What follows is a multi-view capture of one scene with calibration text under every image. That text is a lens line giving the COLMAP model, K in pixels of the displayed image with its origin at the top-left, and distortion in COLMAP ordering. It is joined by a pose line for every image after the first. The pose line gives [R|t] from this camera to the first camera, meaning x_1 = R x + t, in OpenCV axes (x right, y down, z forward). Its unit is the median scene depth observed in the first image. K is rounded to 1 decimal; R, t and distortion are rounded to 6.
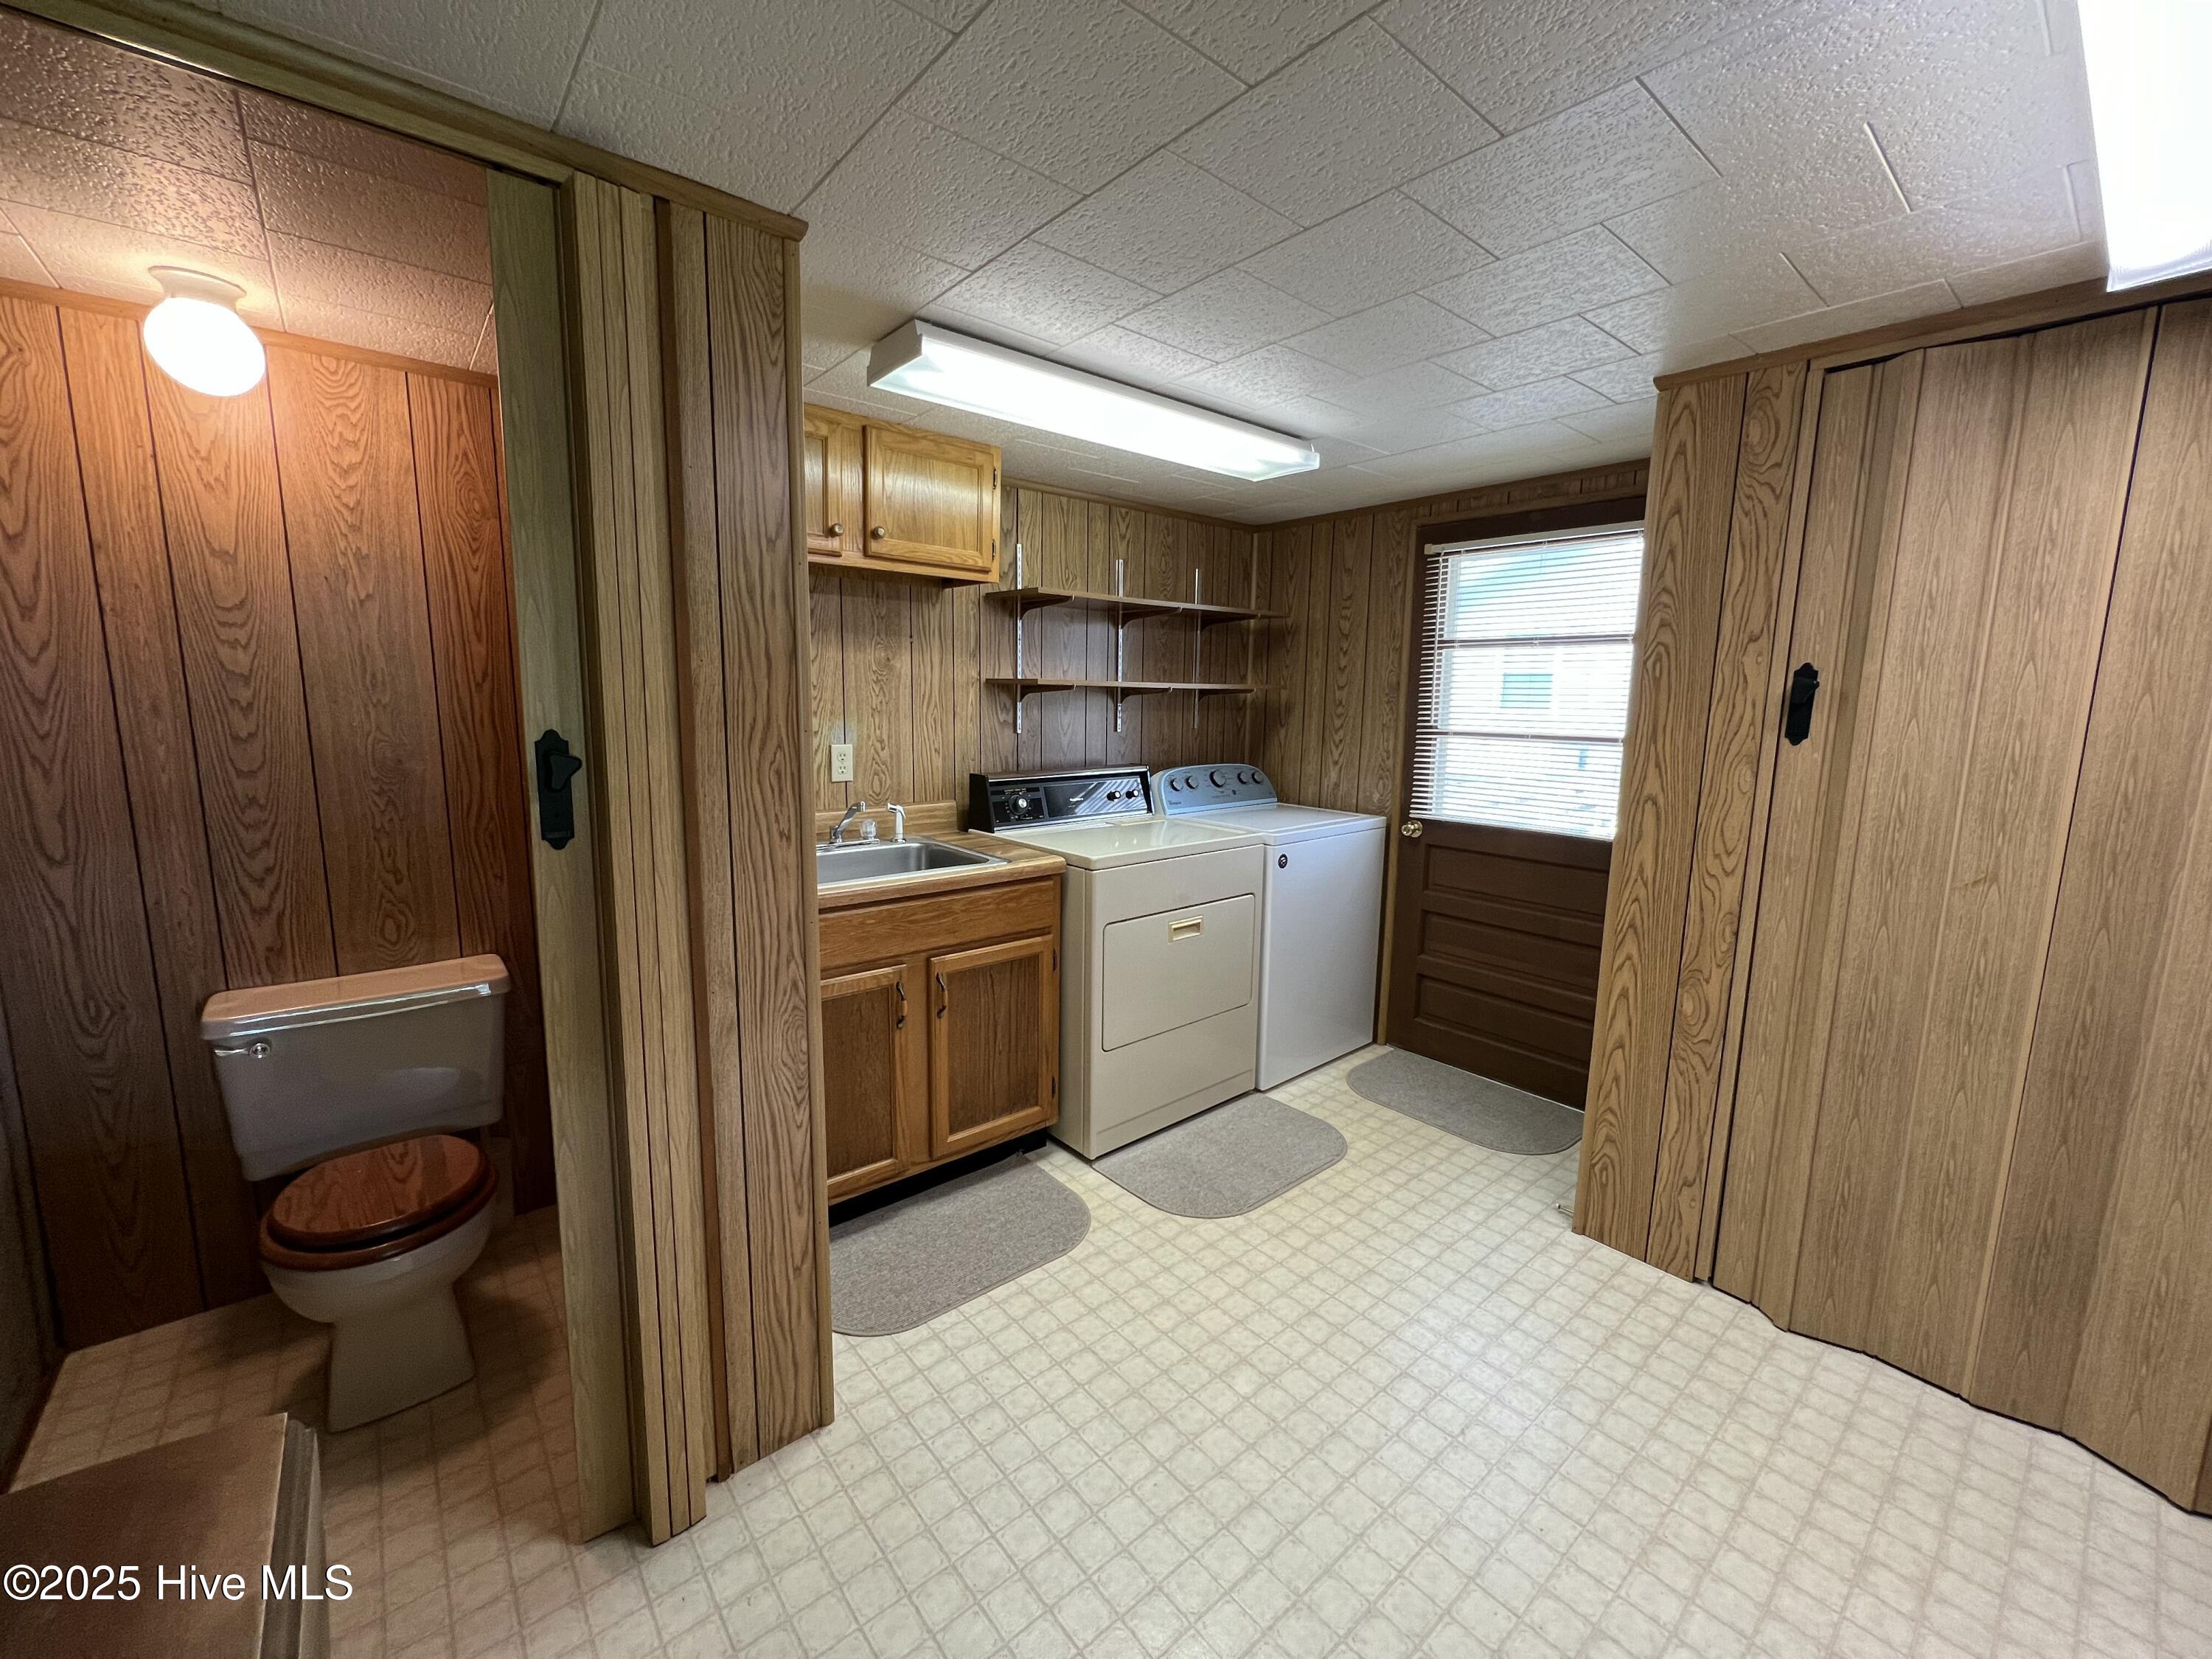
lens RADIAL K [[885.1, 0, 1098.5], [0, 885.1, 823.3], [0, 0, 1]] dist [0.003758, 0.000225]
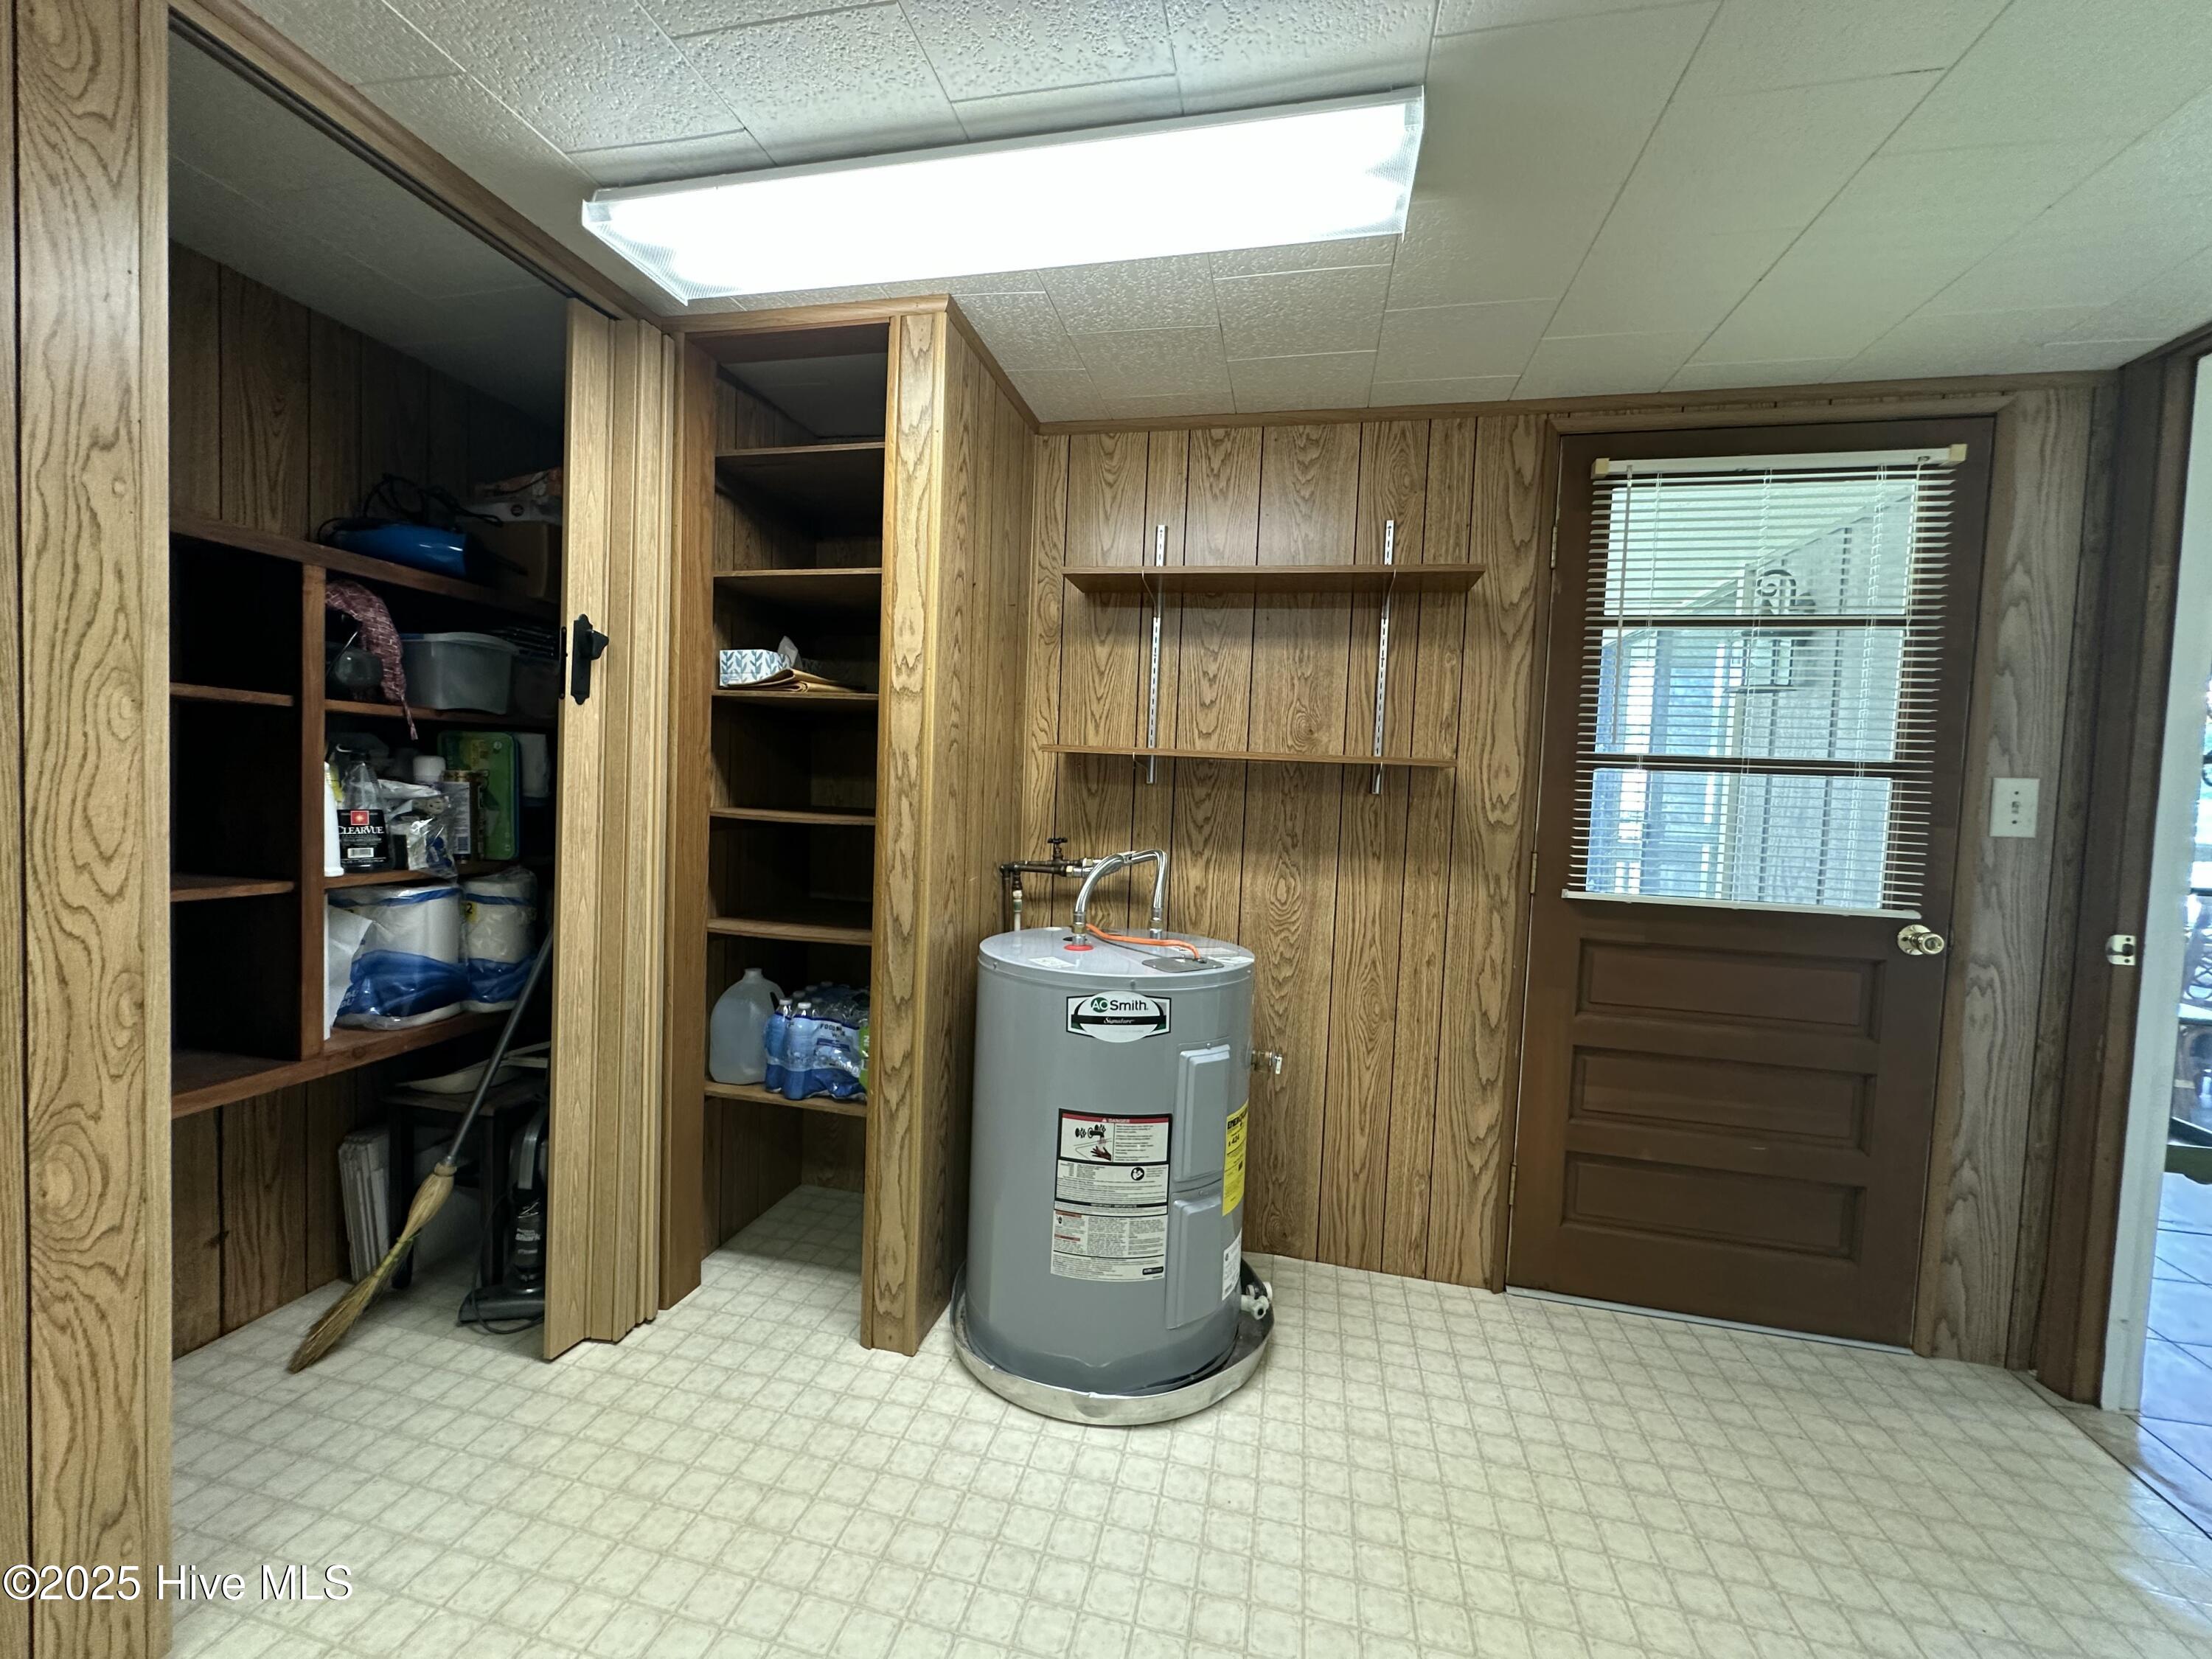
lens RADIAL K [[886.6, 0, 1104.0], [0, 886.6, 827.3], [0, 0, 1]] dist [-0.002398, 0.000928]
pose [[-0.604651, -0.077386, 0.792722, -0.046700], [0.065718, 0.987028, 0.146480, -0.020770], [-0.793775, 0.140665, -0.591722, 0.812051]]
